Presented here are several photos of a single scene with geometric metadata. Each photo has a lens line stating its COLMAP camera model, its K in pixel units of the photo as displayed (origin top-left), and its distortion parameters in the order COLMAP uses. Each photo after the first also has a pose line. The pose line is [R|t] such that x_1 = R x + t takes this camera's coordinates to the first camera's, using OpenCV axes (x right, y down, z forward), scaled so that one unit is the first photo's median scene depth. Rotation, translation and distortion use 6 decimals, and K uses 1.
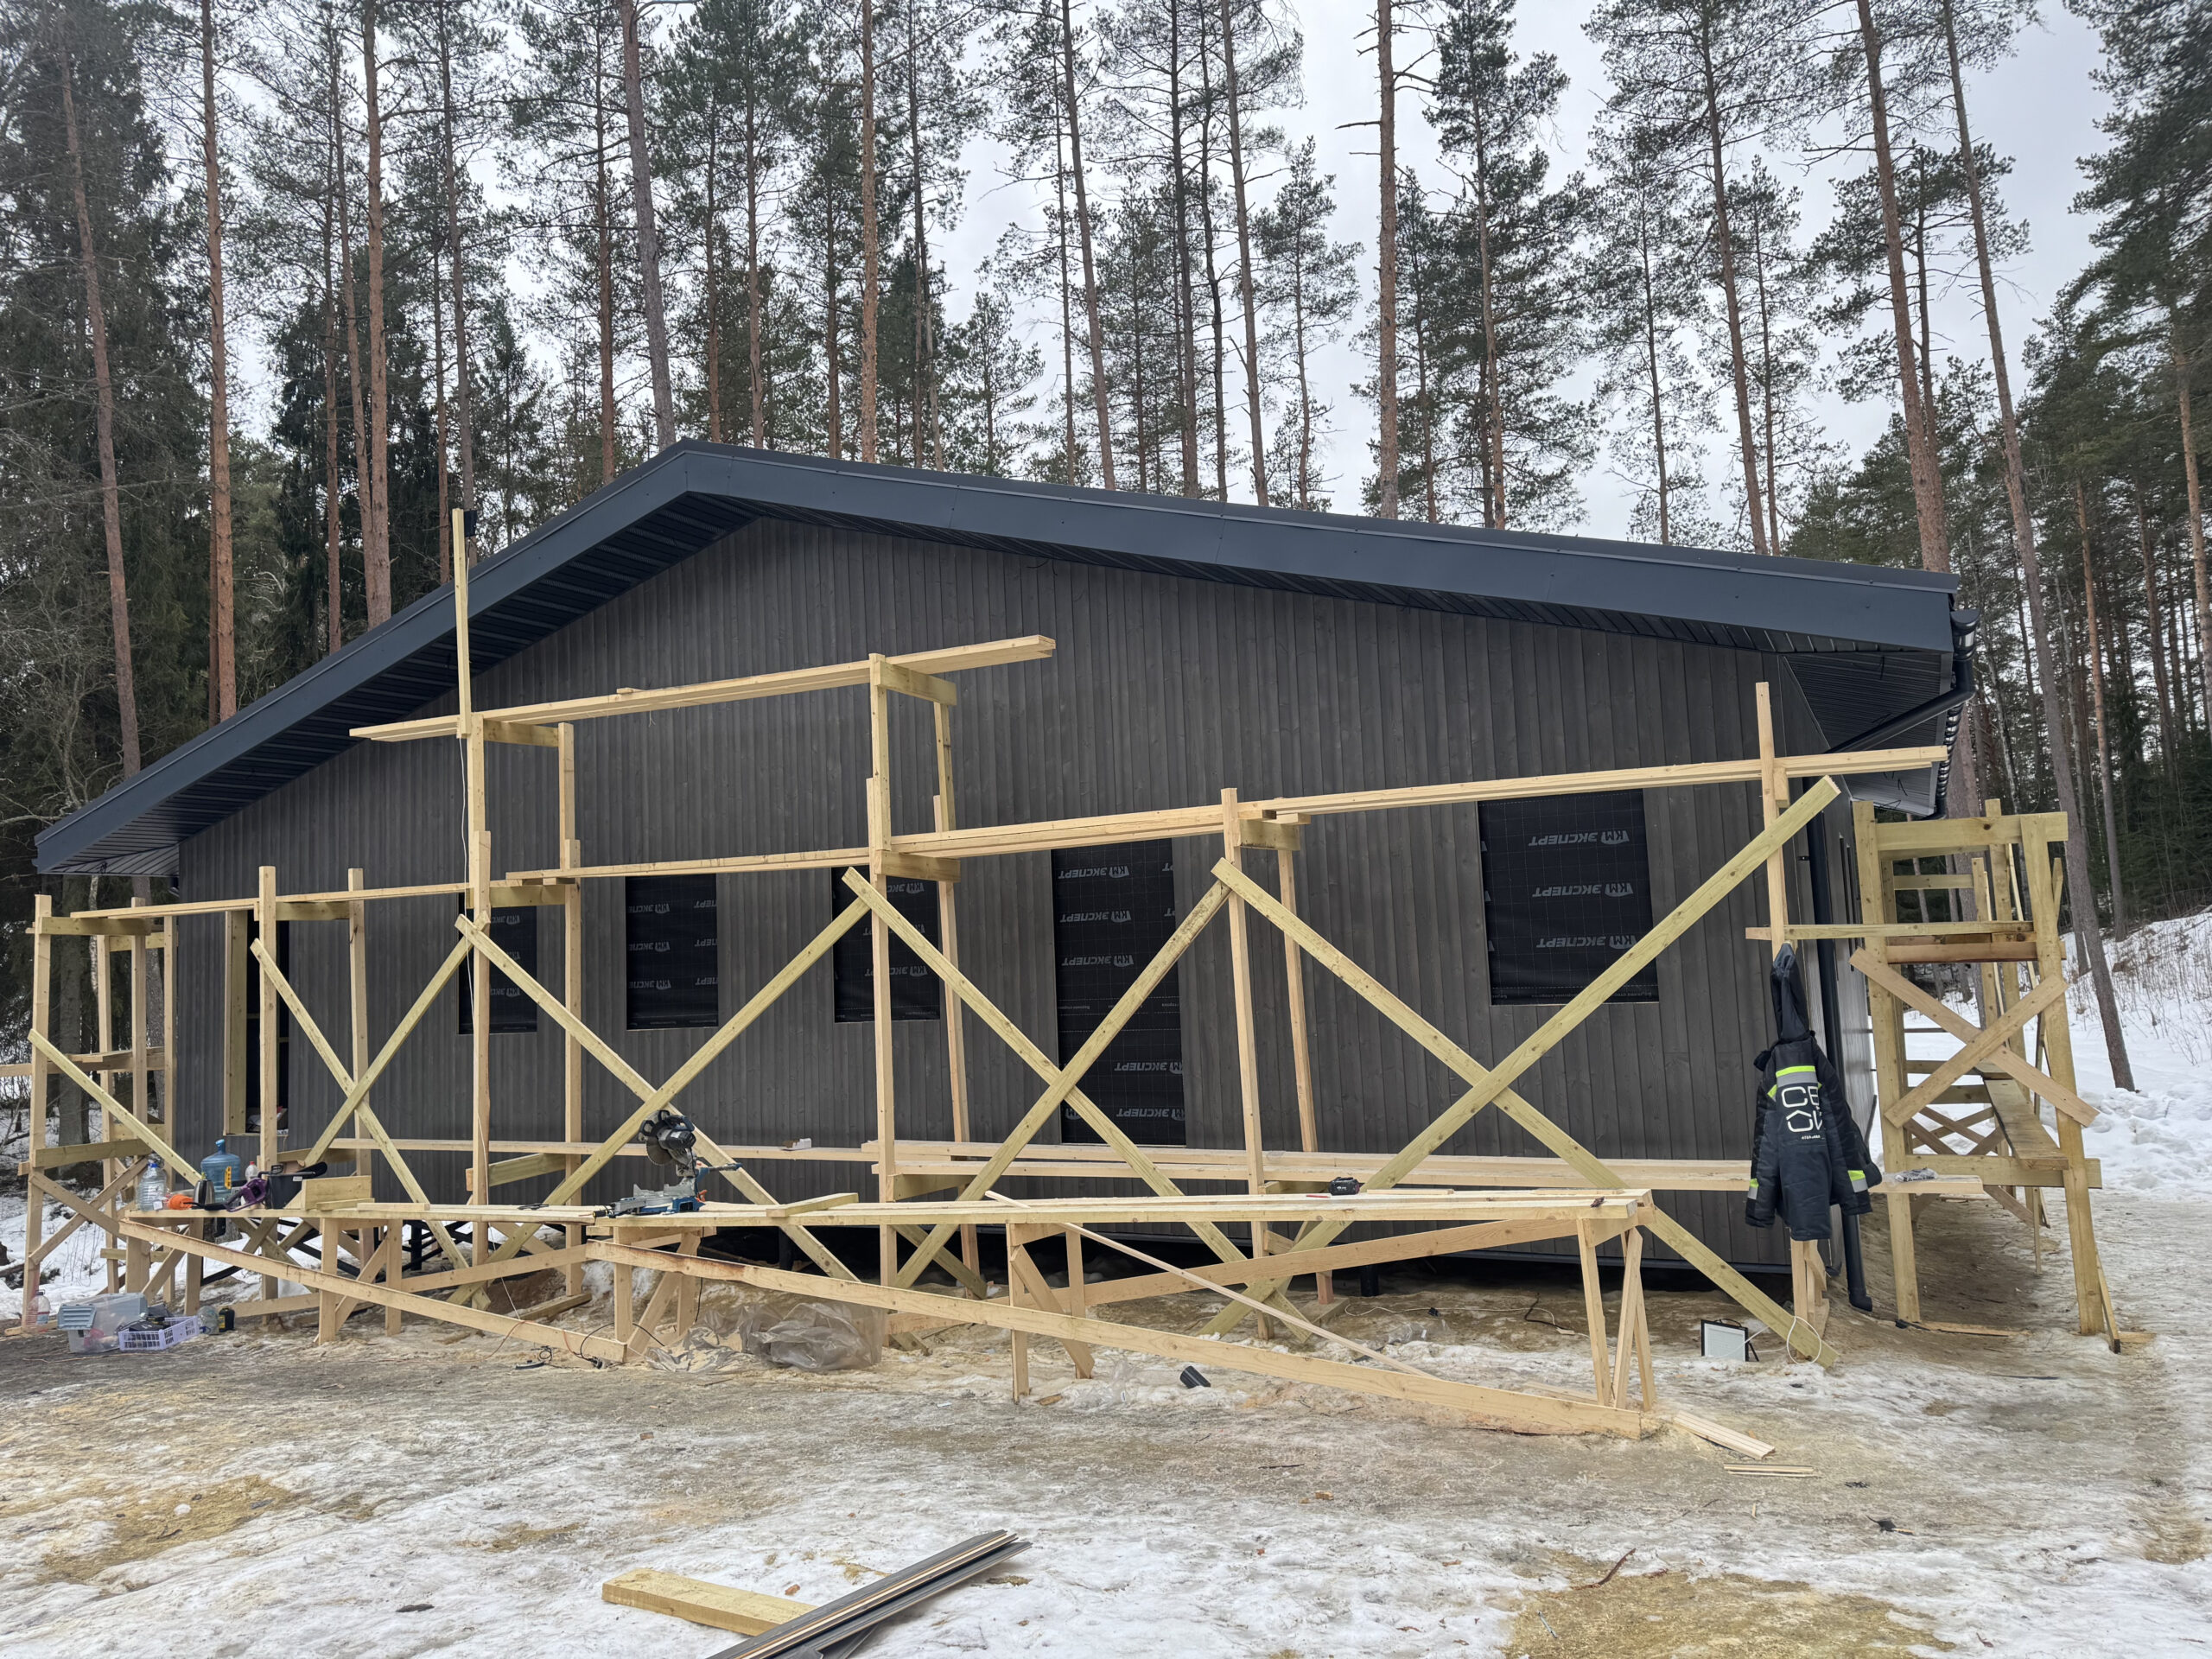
lens RADIAL K [[1539.7, 0, 1101.1], [0, 1539.7, 831.2], [0, 0, 1]] dist [0.019263, -0.018101]
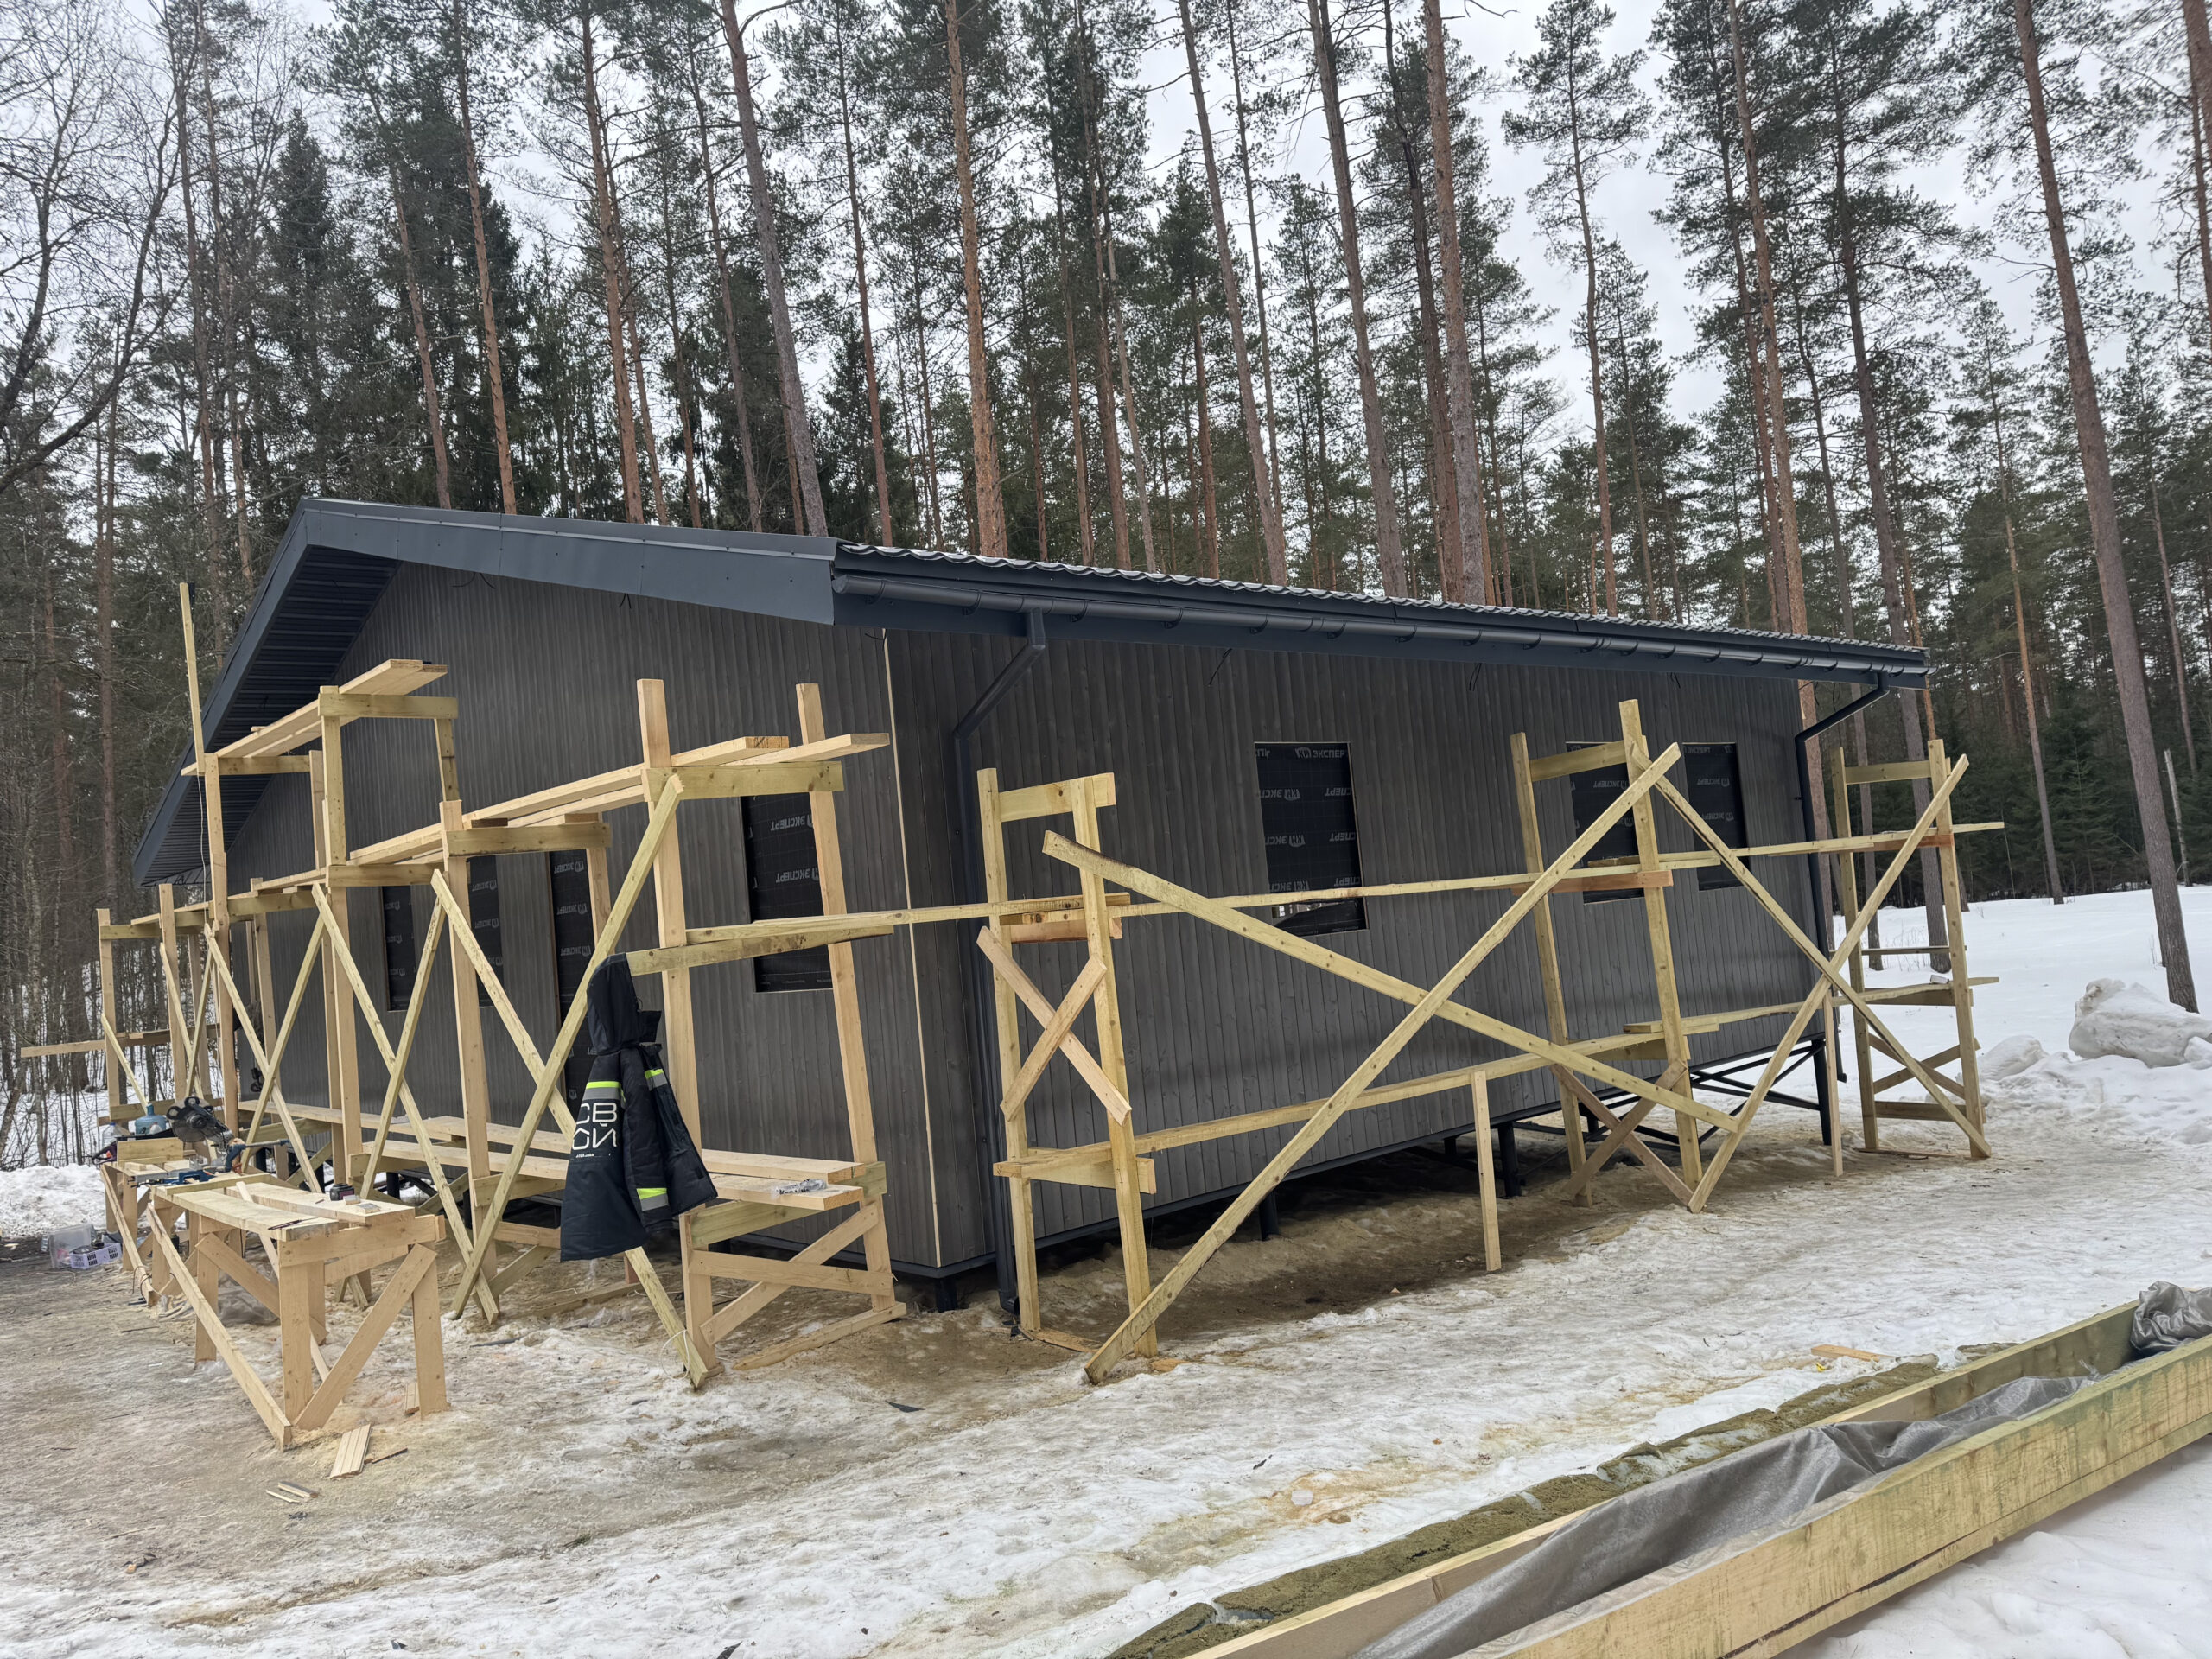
lens RADIAL K [[1539.7, 0, 1094.9], [0, 1539.7, 834.0], [0, 0, 1]] dist [0.019263, -0.018101]
pose [[0.932055, -0.062084, -0.356958, 0.160240], [0.084606, 0.995267, 0.047813, -0.003437], [0.352300, -0.074765, 0.932896, 0.031128]]
